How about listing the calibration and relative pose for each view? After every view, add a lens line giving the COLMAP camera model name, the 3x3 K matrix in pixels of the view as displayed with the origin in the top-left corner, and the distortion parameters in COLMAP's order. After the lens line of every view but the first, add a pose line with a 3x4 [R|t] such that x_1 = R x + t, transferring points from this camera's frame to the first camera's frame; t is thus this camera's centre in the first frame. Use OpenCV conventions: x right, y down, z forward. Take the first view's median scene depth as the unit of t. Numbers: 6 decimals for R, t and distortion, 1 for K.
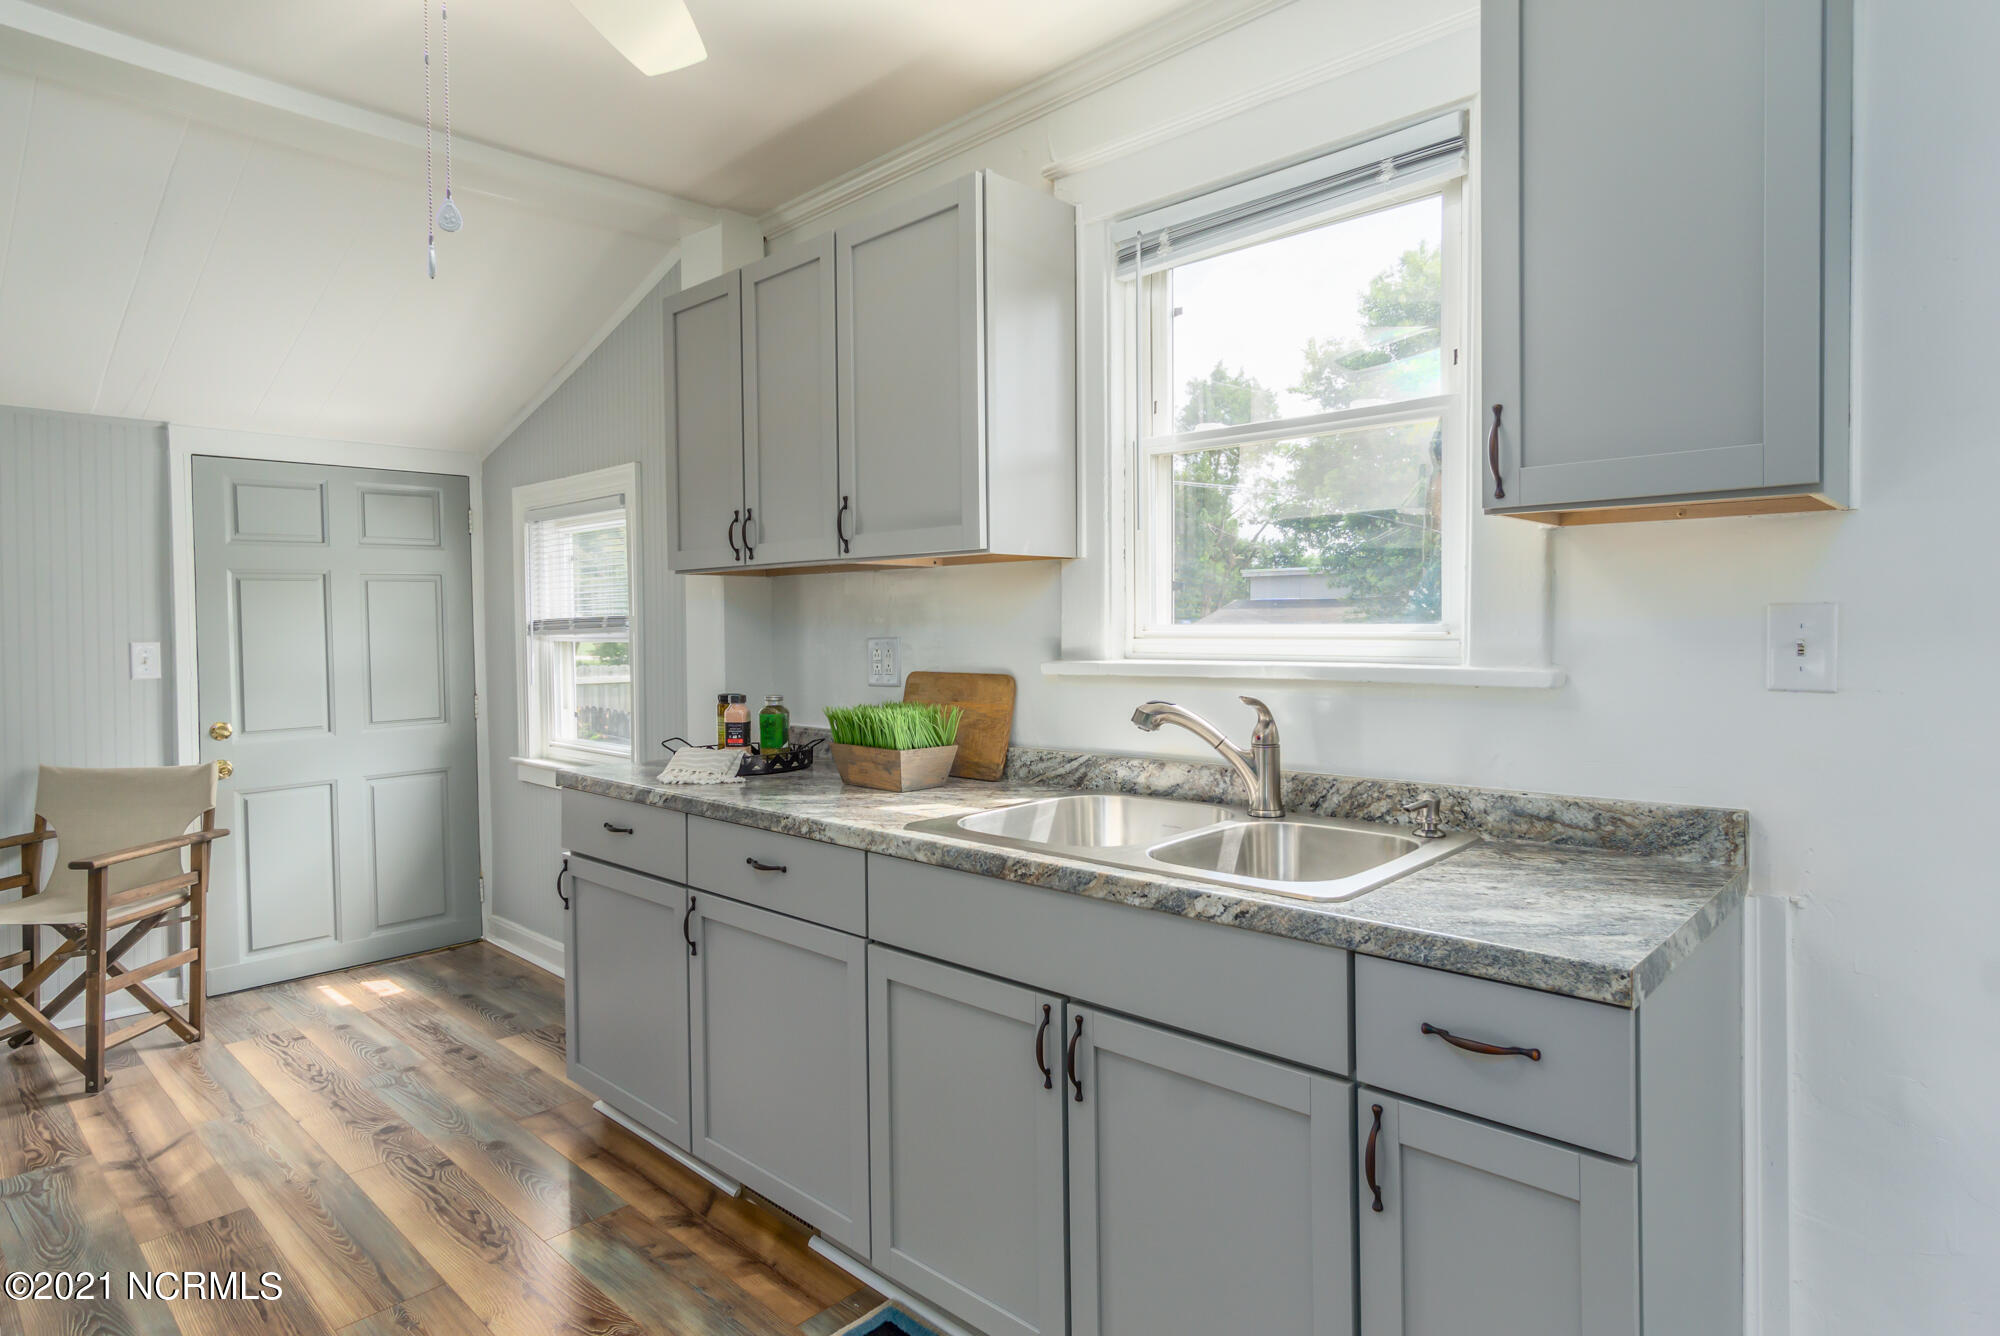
lens RADIAL K [[1063.8, 0, 997.0], [0, 1063.8, 646.6], [0, 0, 1]] dist [-0.004091, 0.000169]
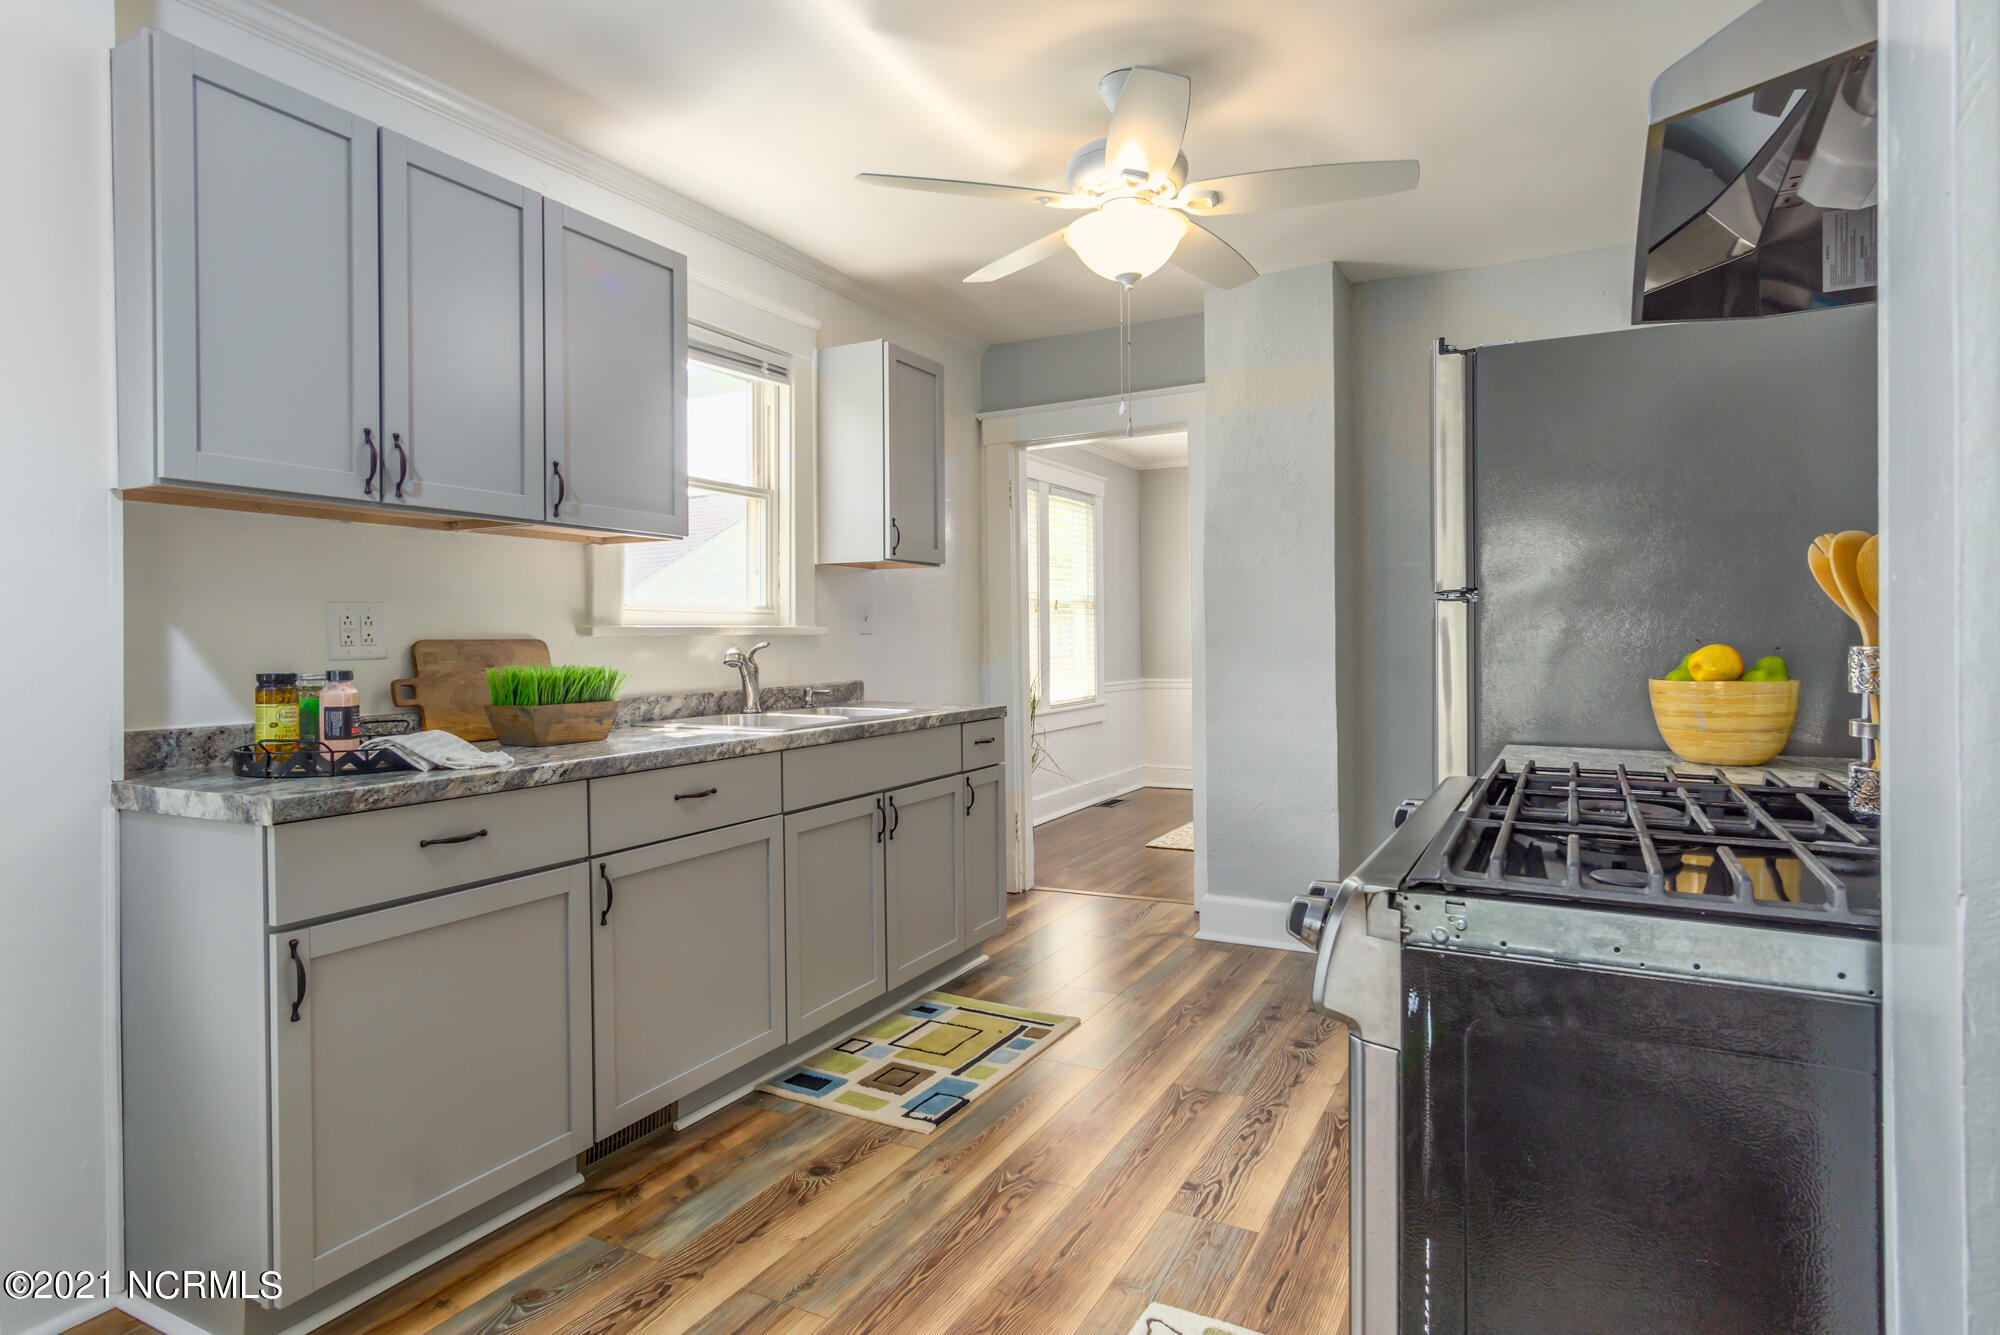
lens RADIAL K [[1063.8, 0, 997.0], [0, 1063.8, 646.1], [0, 0, 1]] dist [-0.004091, 0.000169]
pose [[-0.245465, 0.000089, 0.969405, -1.166955], [0.026734, 0.999620, 0.006678, 0.038578], [-0.969037, 0.027556, -0.245374, 0.797601]]
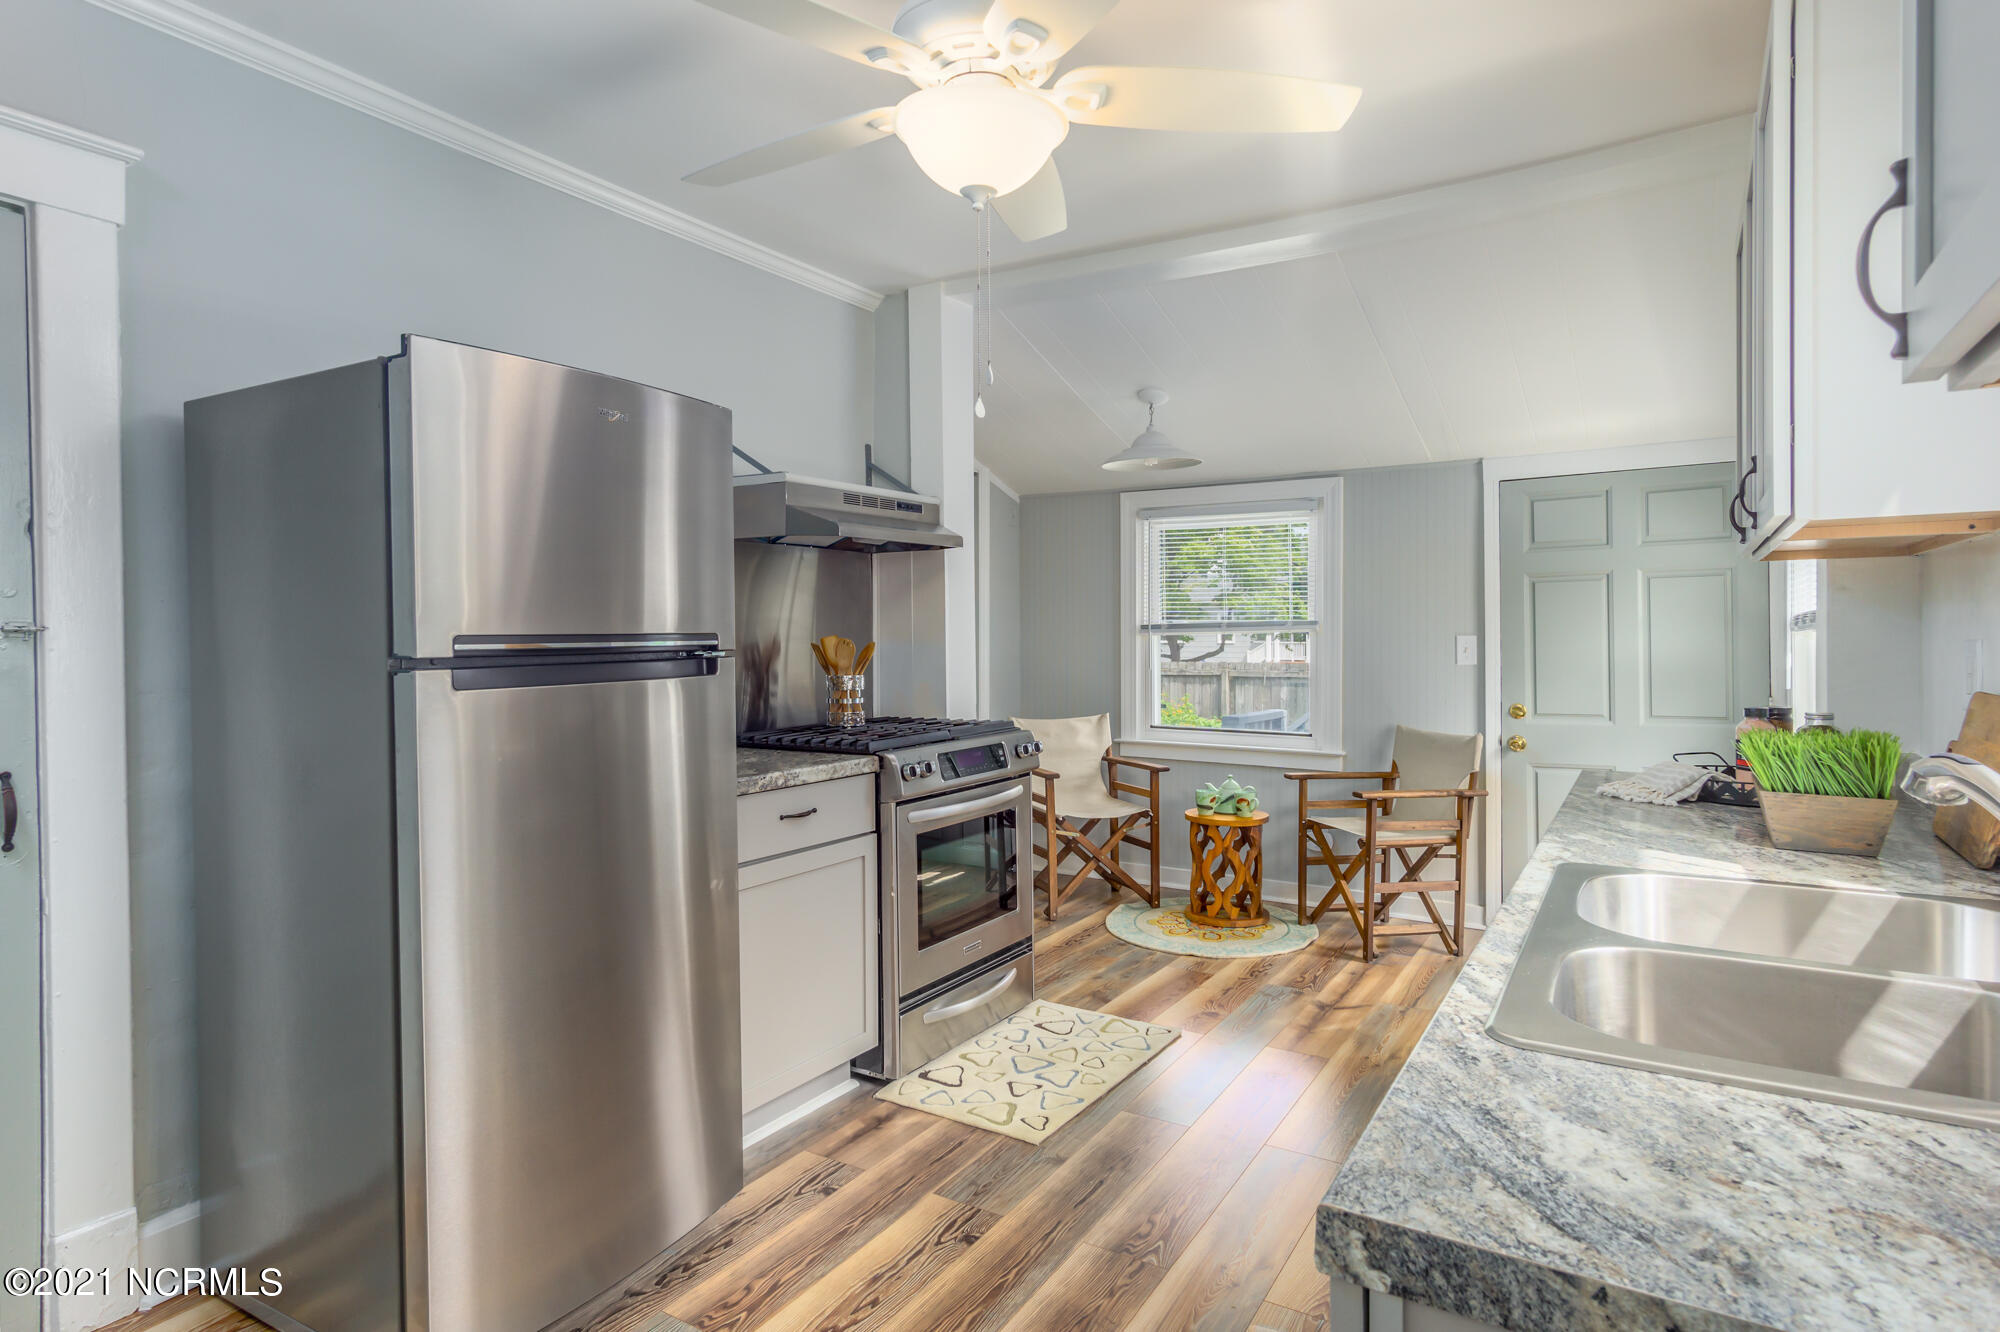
lens RADIAL K [[1082.3, 0, 1006.6], [0, 1082.3, 645.6], [0, 0, 1]] dist [-0.002493, -0.001637]
pose [[0.194907, 0.018777, -0.980642, 0.494694], [-0.012150, 0.999786, 0.016729, -0.009769], [0.980746, 0.008655, 0.195094, 0.298115]]
